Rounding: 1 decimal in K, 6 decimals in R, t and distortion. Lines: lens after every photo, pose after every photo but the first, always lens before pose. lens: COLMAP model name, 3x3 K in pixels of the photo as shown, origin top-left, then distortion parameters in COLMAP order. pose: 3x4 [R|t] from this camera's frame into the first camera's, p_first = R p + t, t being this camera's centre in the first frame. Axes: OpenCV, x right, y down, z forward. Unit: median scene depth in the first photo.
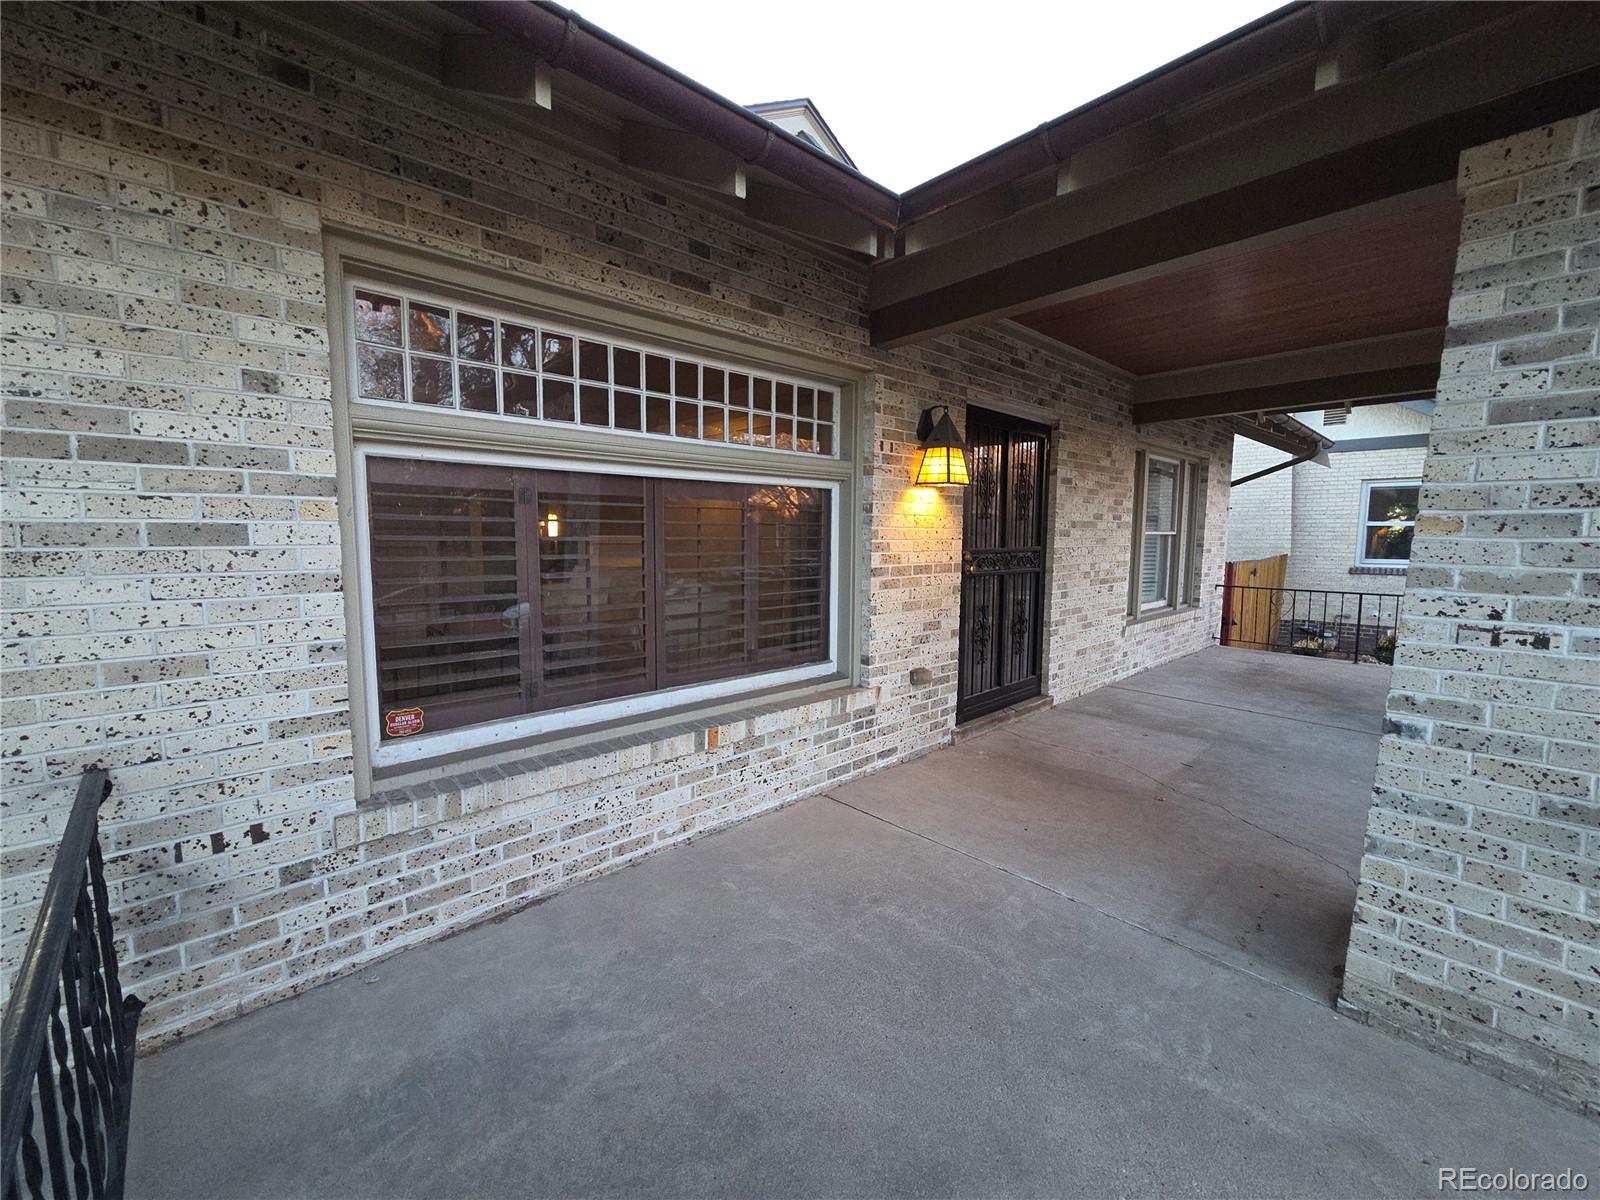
lens RADIAL K [[633.0, 0, 800.0], [0, 633.0, 600.0], [0, 0, 1]] dist [0.001008, 0.000039]
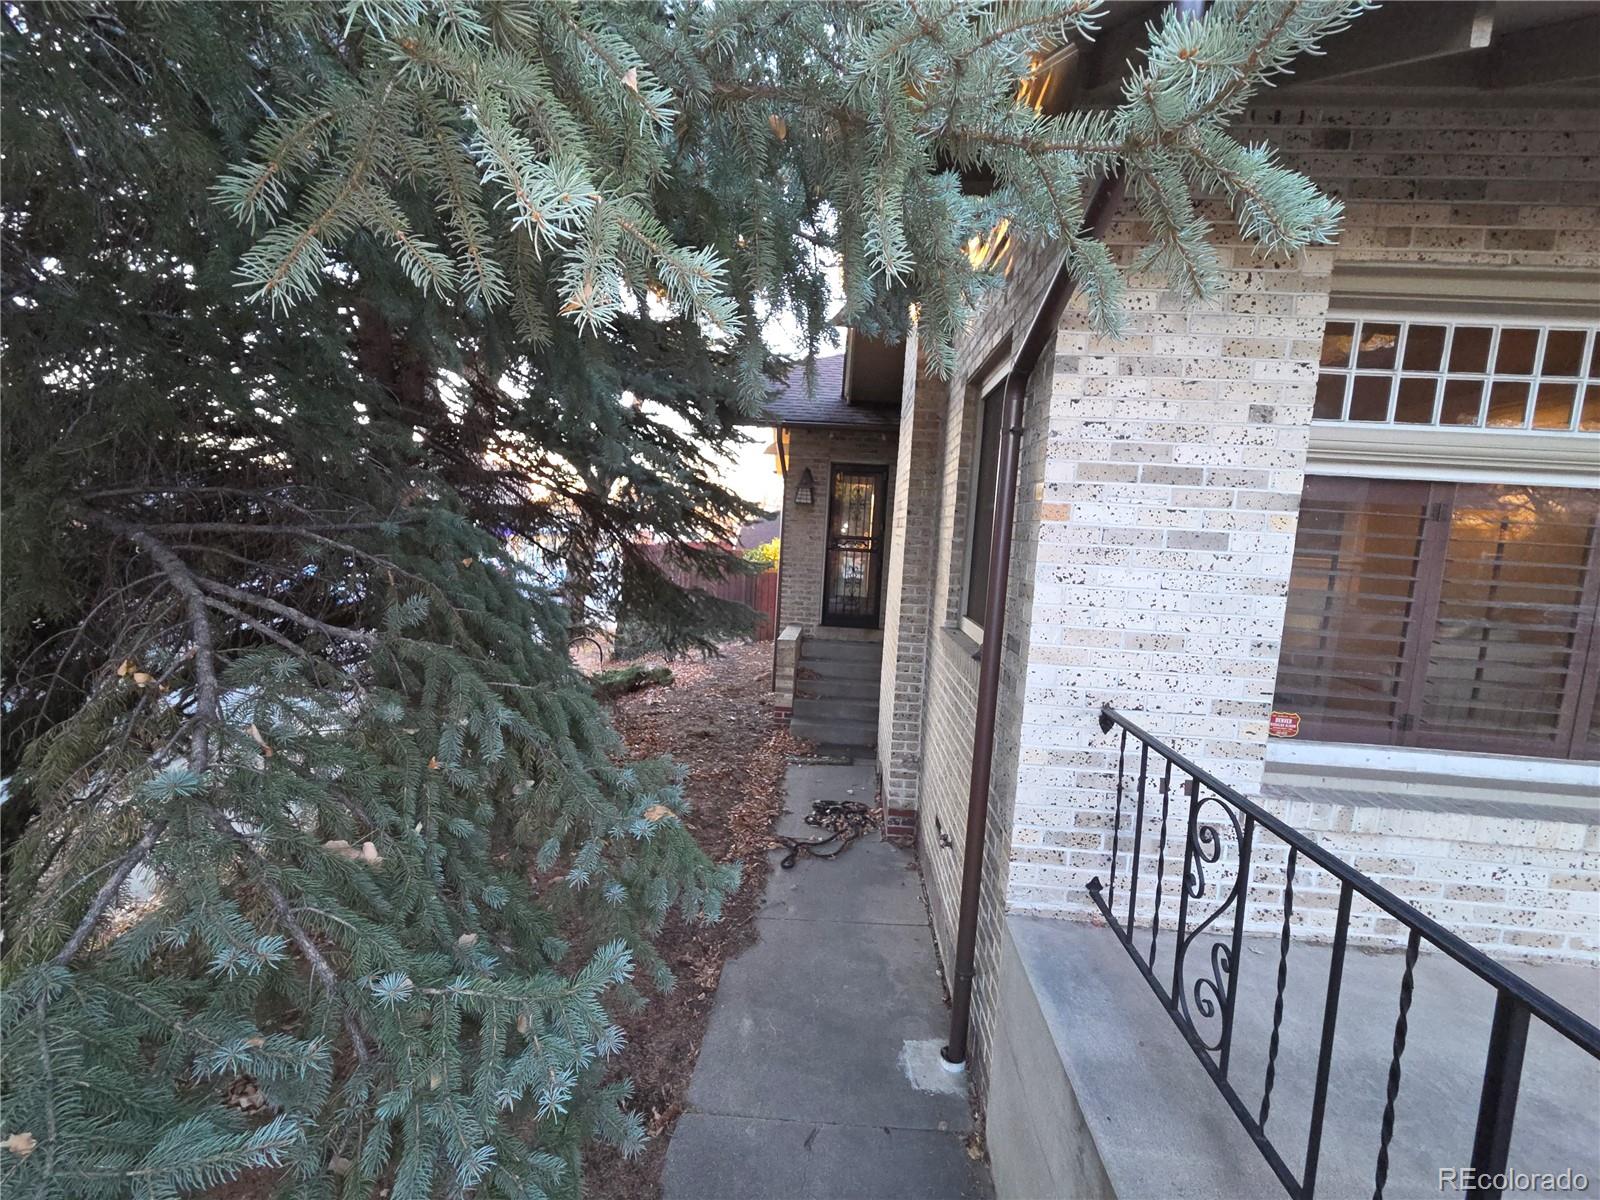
lens RADIAL K [[665.1, 0, 801.0], [0, 665.1, 592.7], [0, 0, 1]] dist [0.000287, -0.000002]
pose [[0.681675, 0.115908, -0.722416, -0.492516], [-0.127749, 0.991060, 0.038466, 0.045795], [0.720416, 0.066067, 0.690388, -0.440064]]
